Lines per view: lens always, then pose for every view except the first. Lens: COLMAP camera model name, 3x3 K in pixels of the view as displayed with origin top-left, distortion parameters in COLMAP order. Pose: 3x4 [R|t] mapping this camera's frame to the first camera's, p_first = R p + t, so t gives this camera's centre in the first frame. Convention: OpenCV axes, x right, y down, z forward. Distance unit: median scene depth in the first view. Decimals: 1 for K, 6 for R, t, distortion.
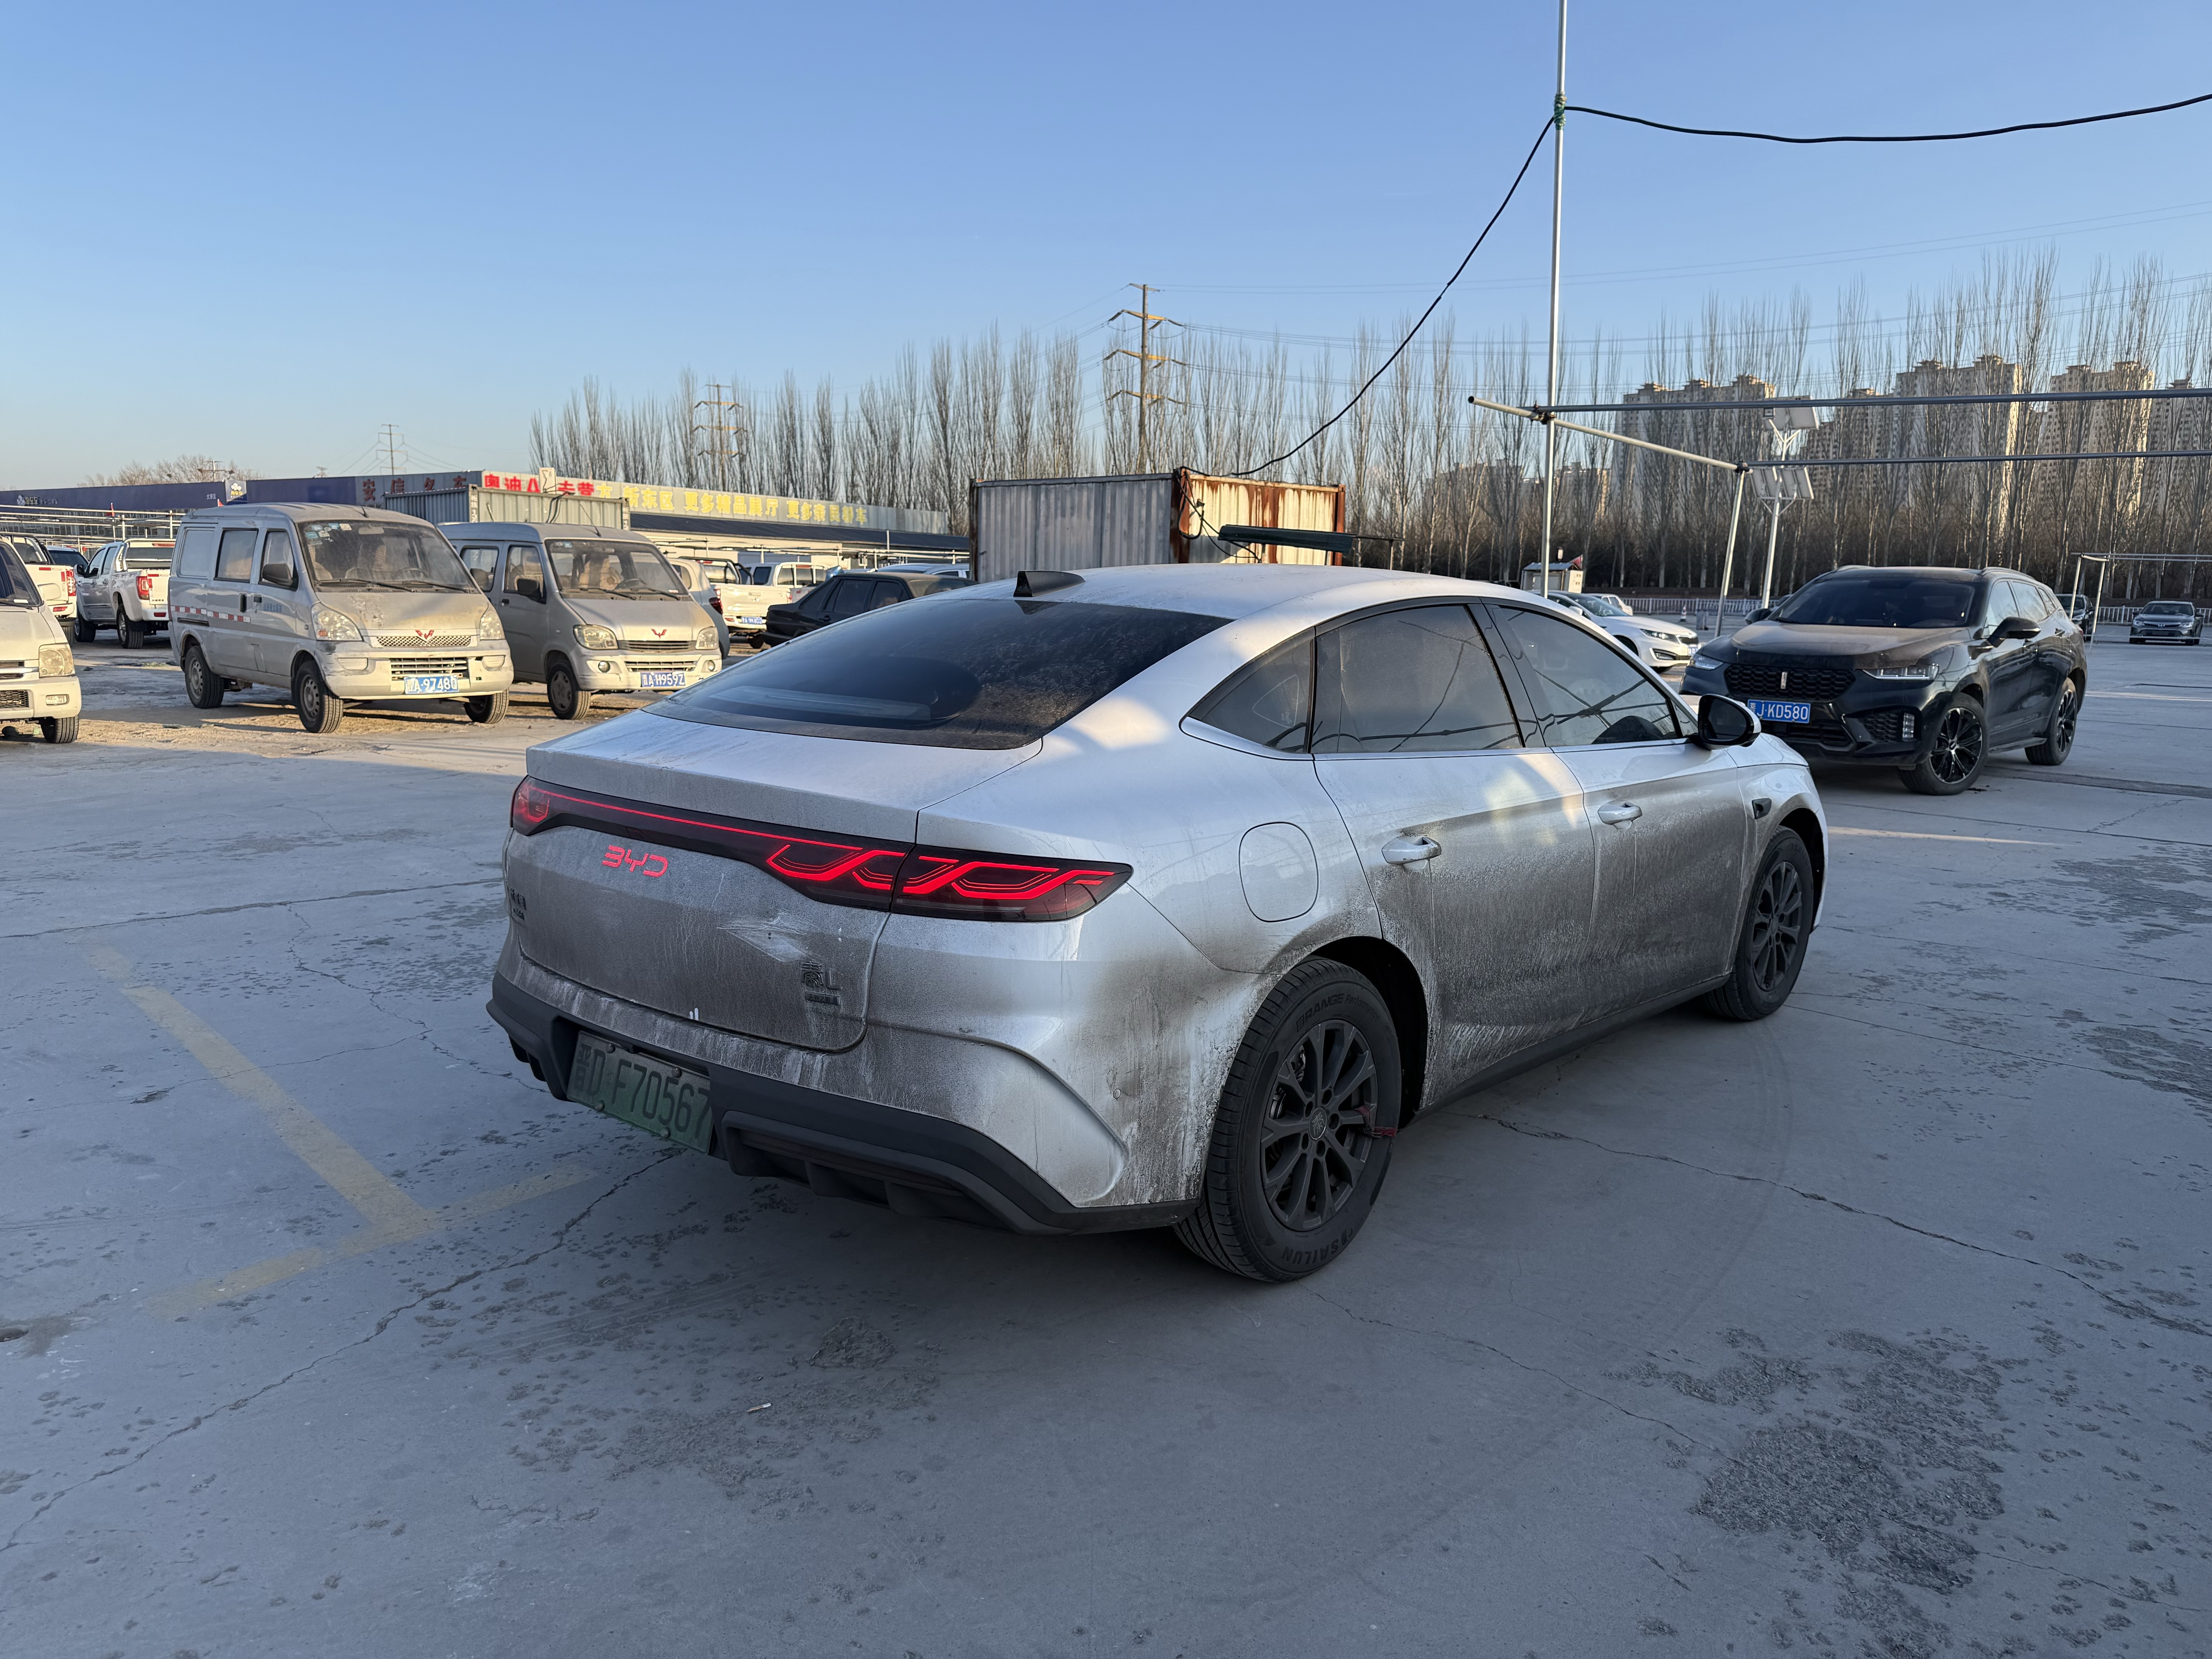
lens RADIAL K [[1532.2, 0, 1101.9], [0, 1532.2, 852.4], [0, 0, 1]] dist [0.071954, -0.080736]
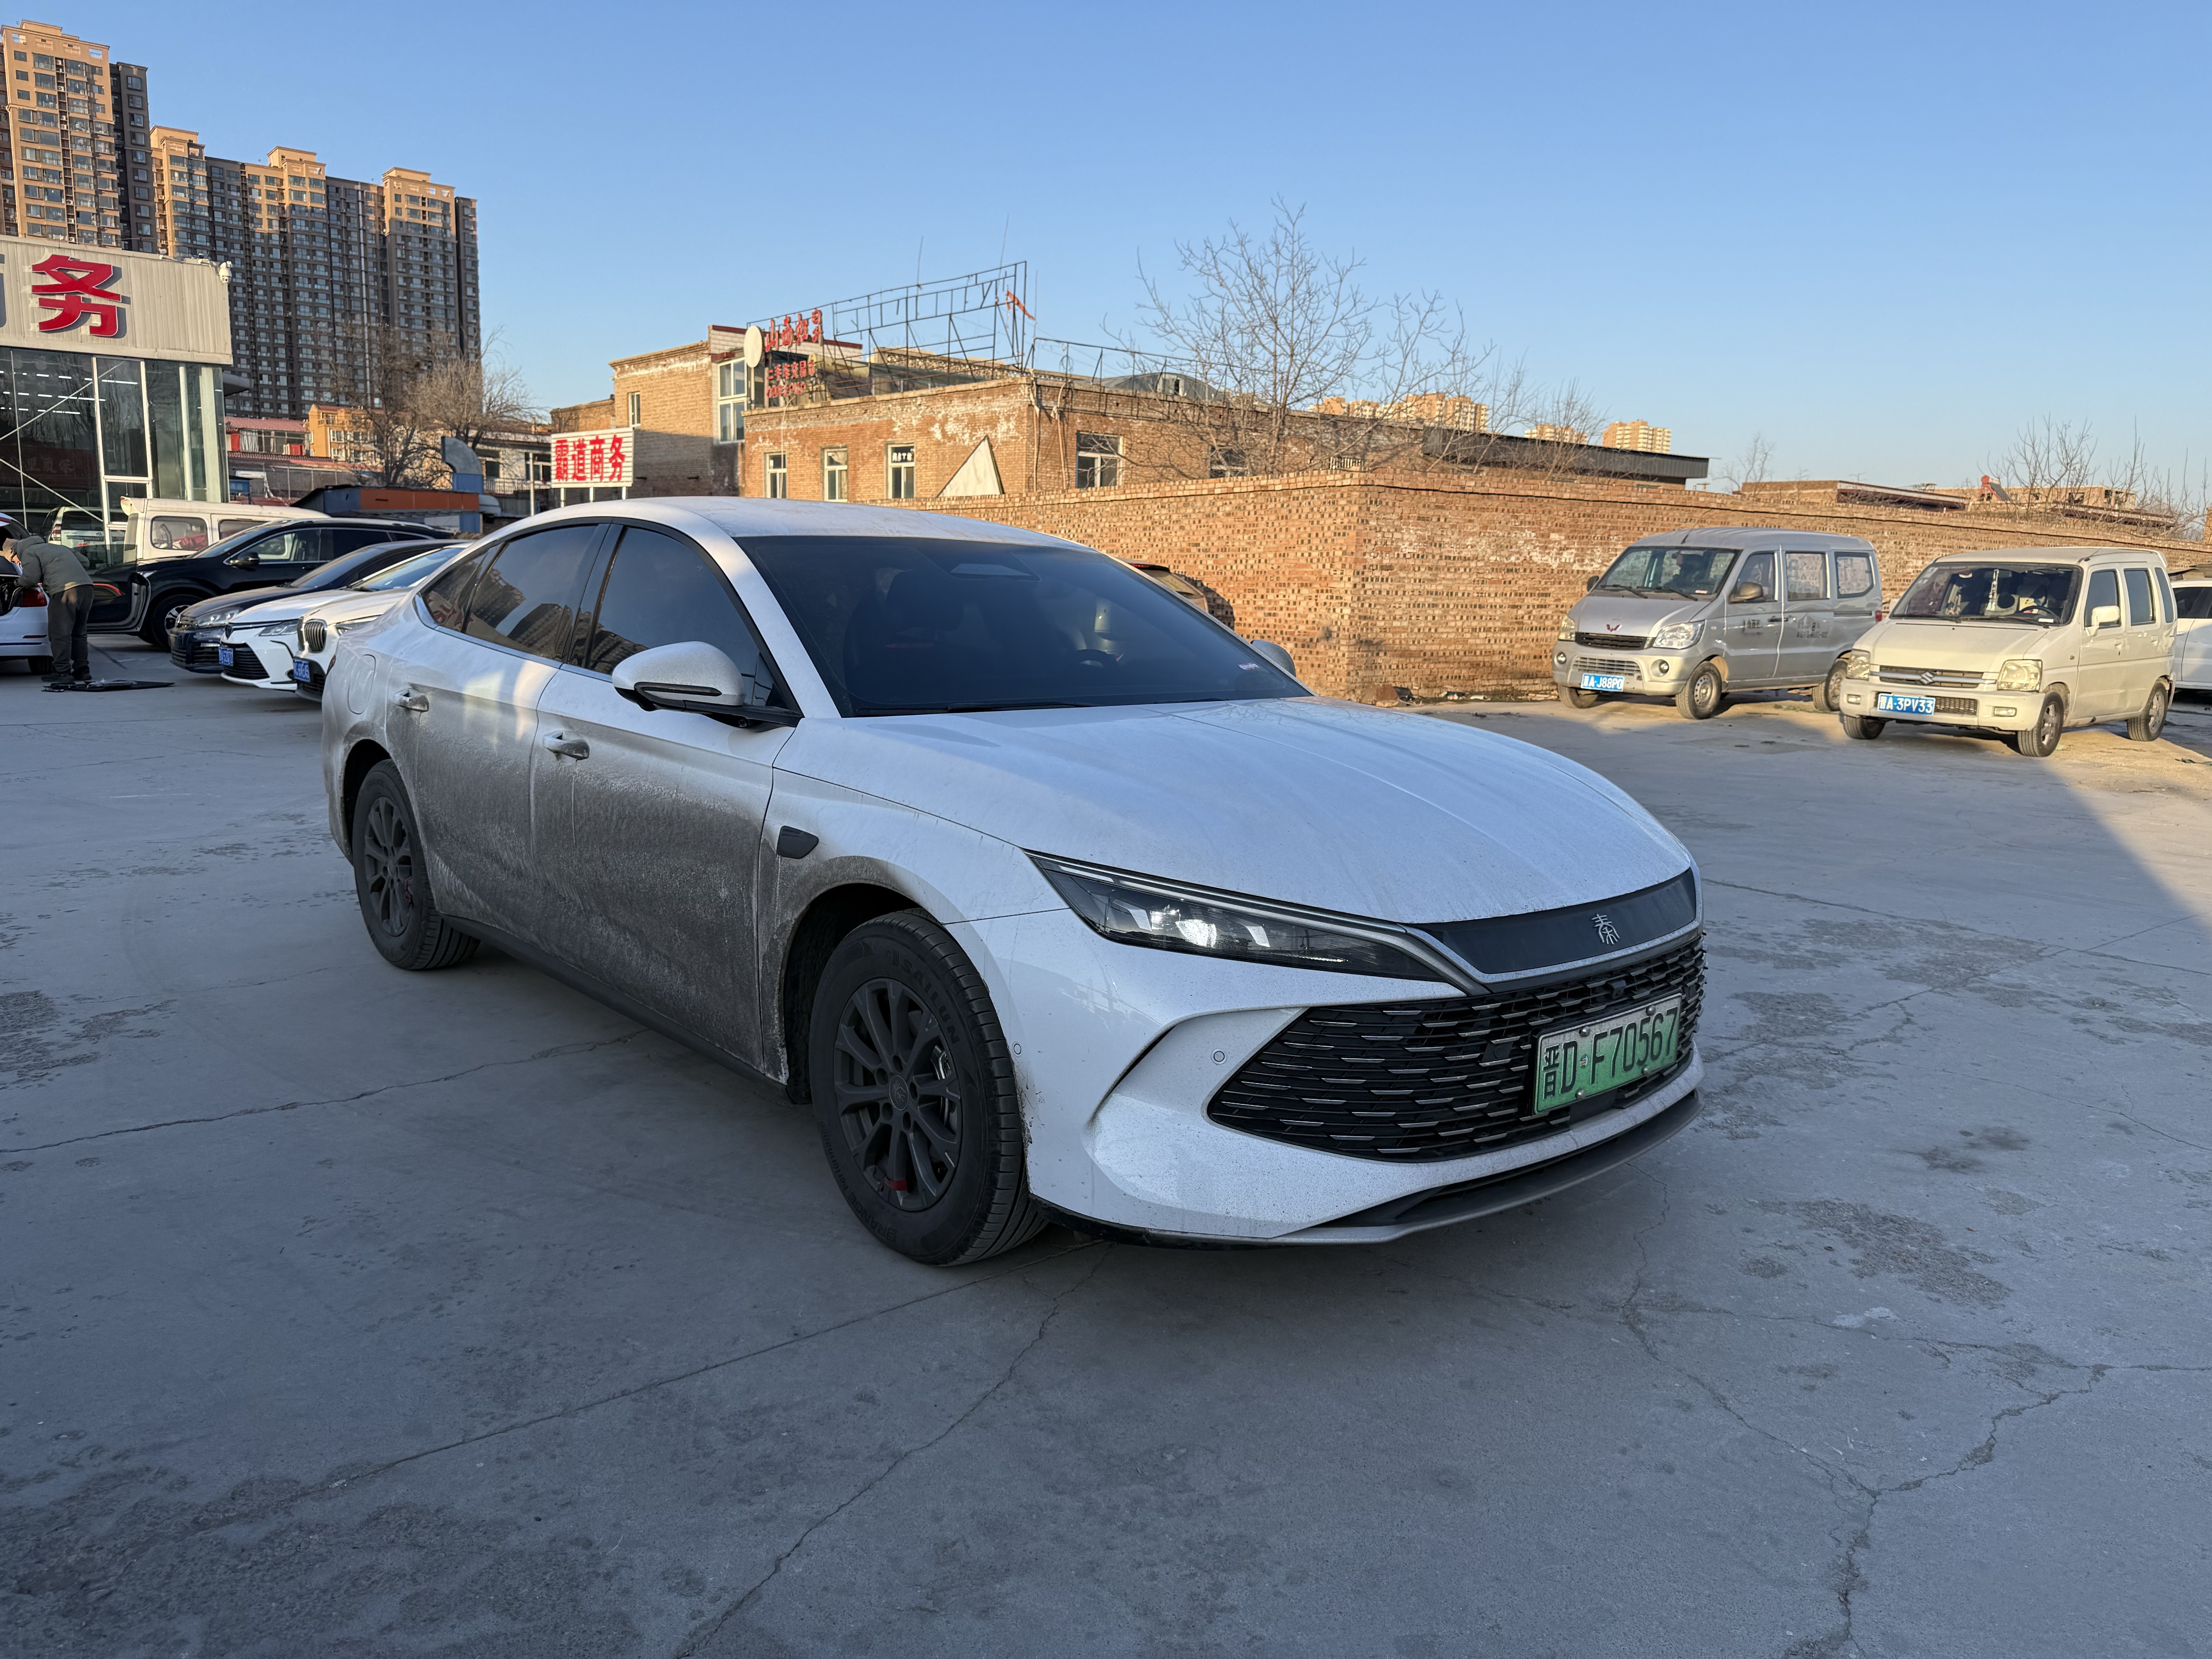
lens RADIAL K [[1532.2, 0, 1101.9], [0, 1532.2, 852.4], [0, 0, 1]] dist [0.071954, -0.080736]
pose [[-0.107023, 0.154884, -0.982119, 1.588519], [-0.204076, 0.963338, 0.174161, -0.248753], [0.973087, 0.219067, -0.071491, 1.811948]]
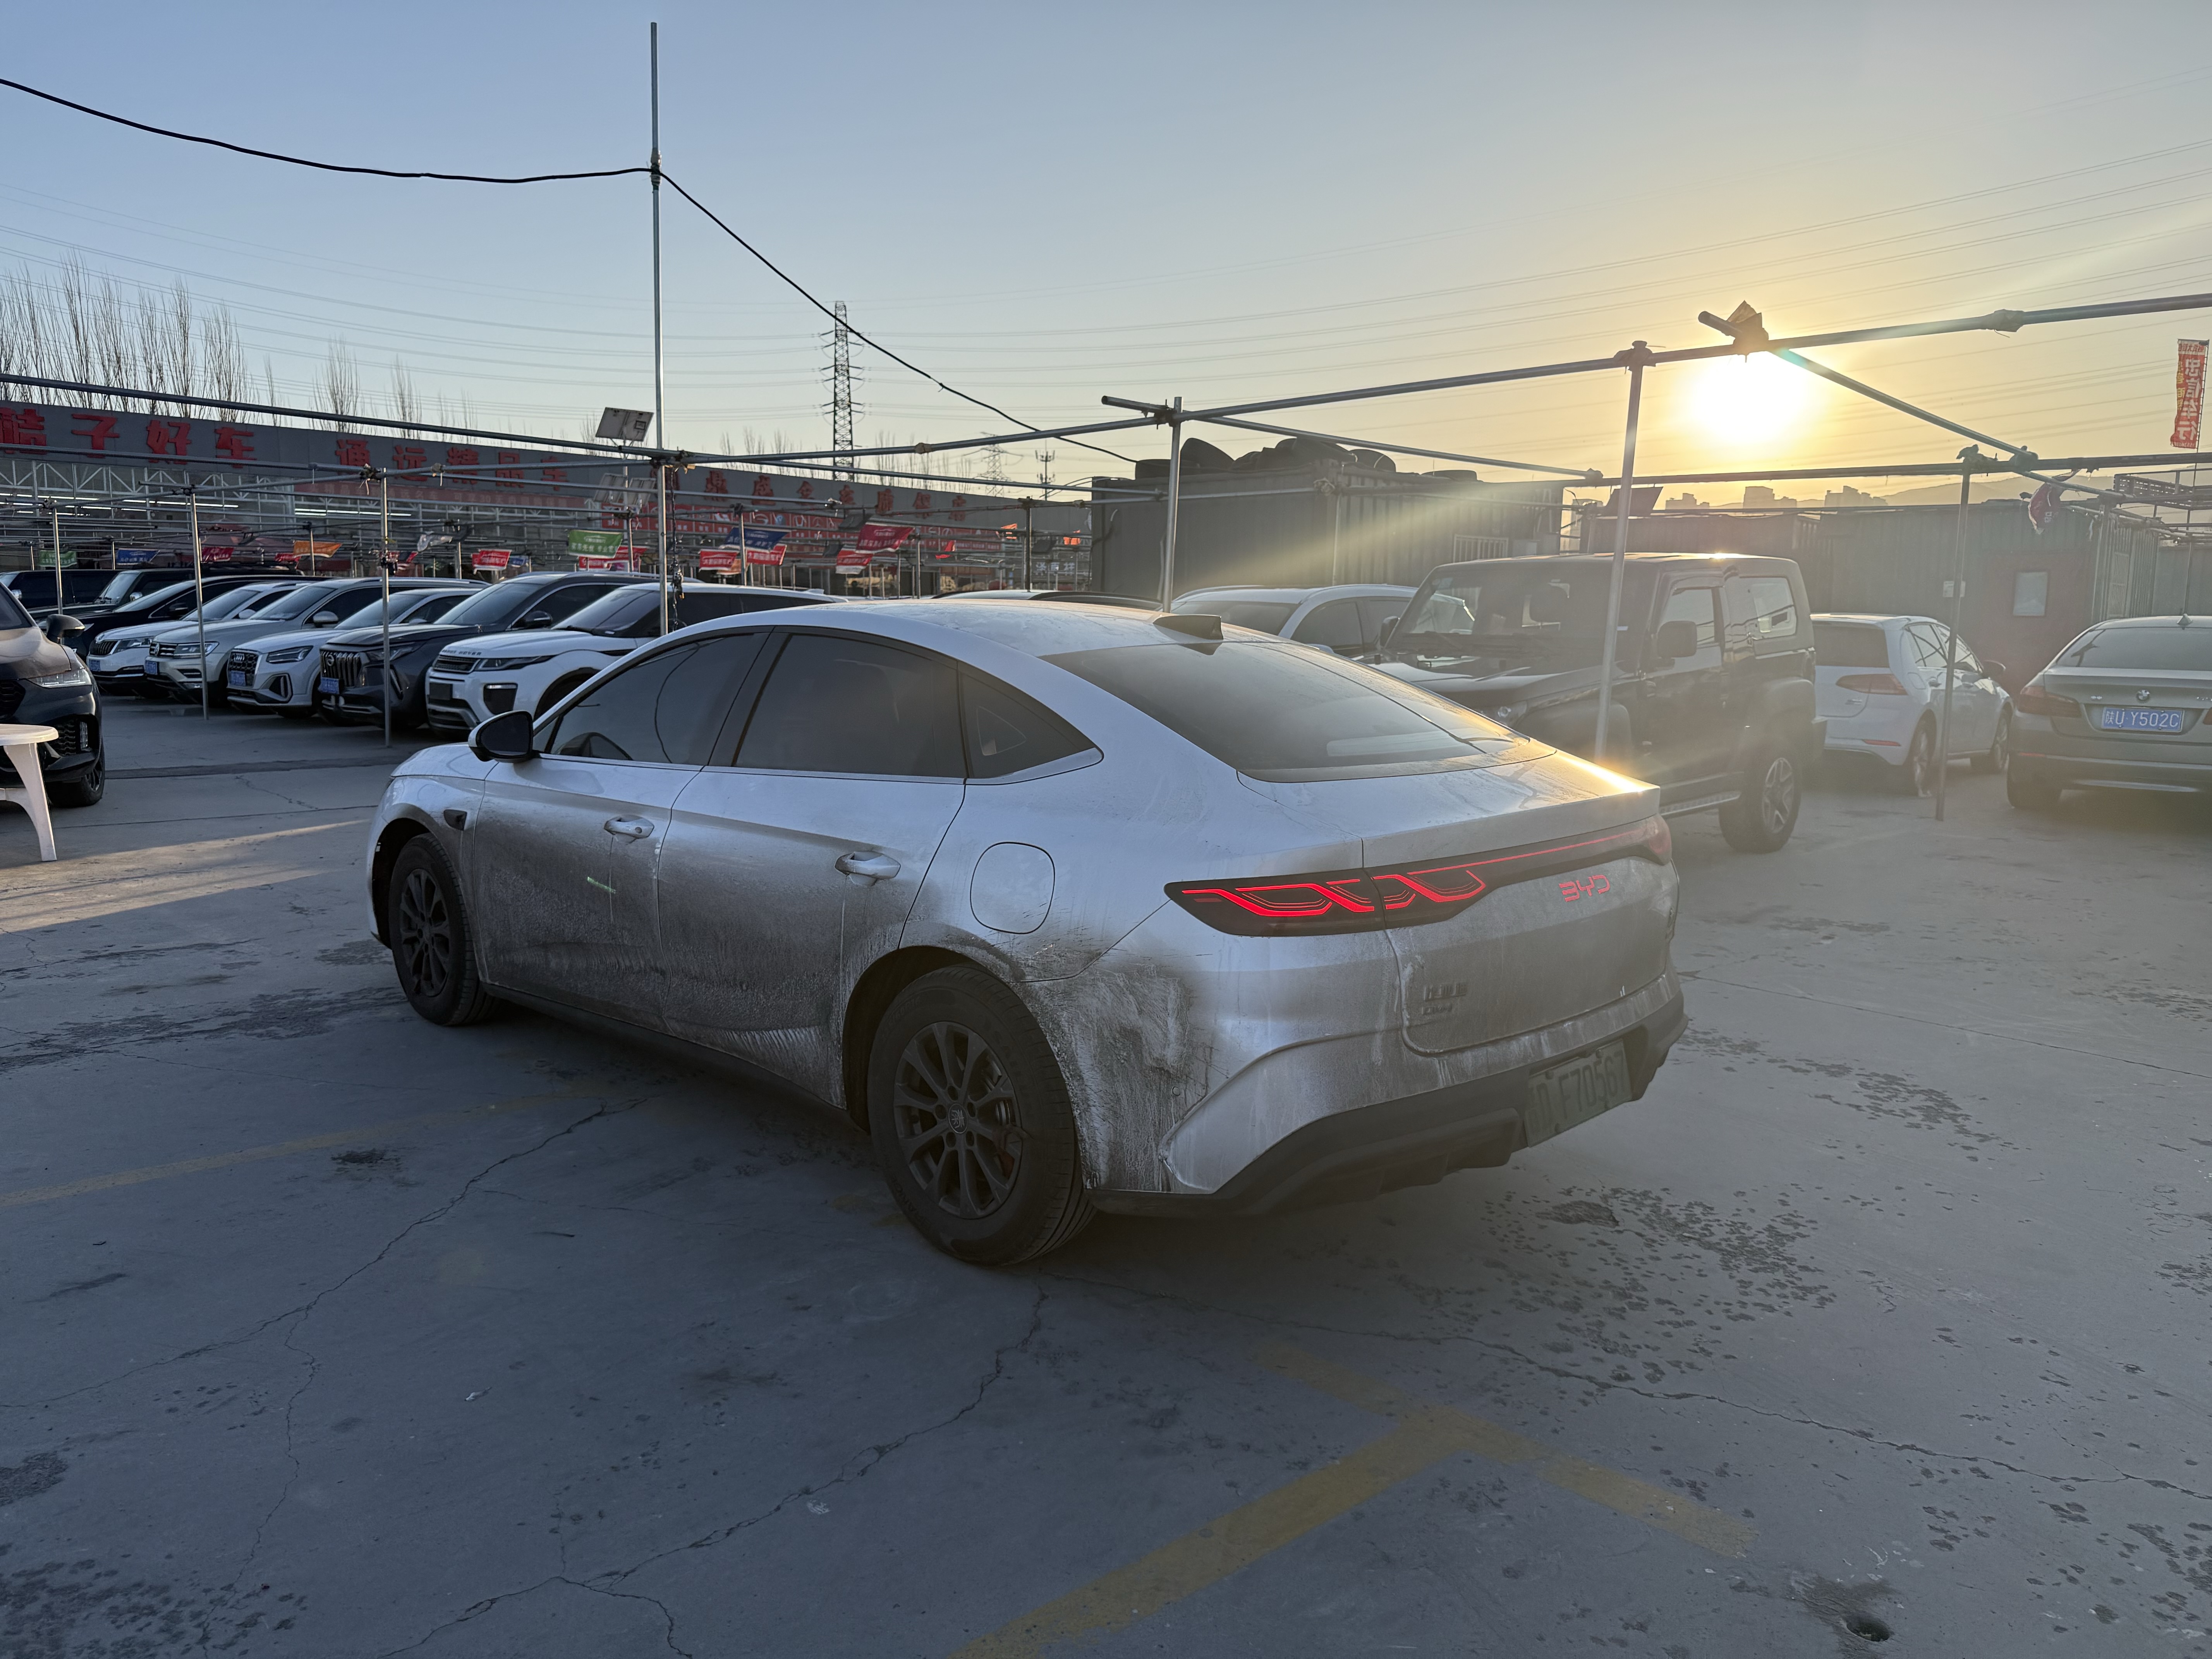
lens RADIAL K [[1525.9, 0, 1106.0], [0, 1525.9, 829.5], [0, 0, 1]] dist [0.082362, -0.113276]
pose [[0.044661, -0.158716, 0.986314, -1.320144], [0.157213, 0.976113, 0.149956, -0.240025], [-0.986554, 0.148364, 0.068546, 1.173453]]
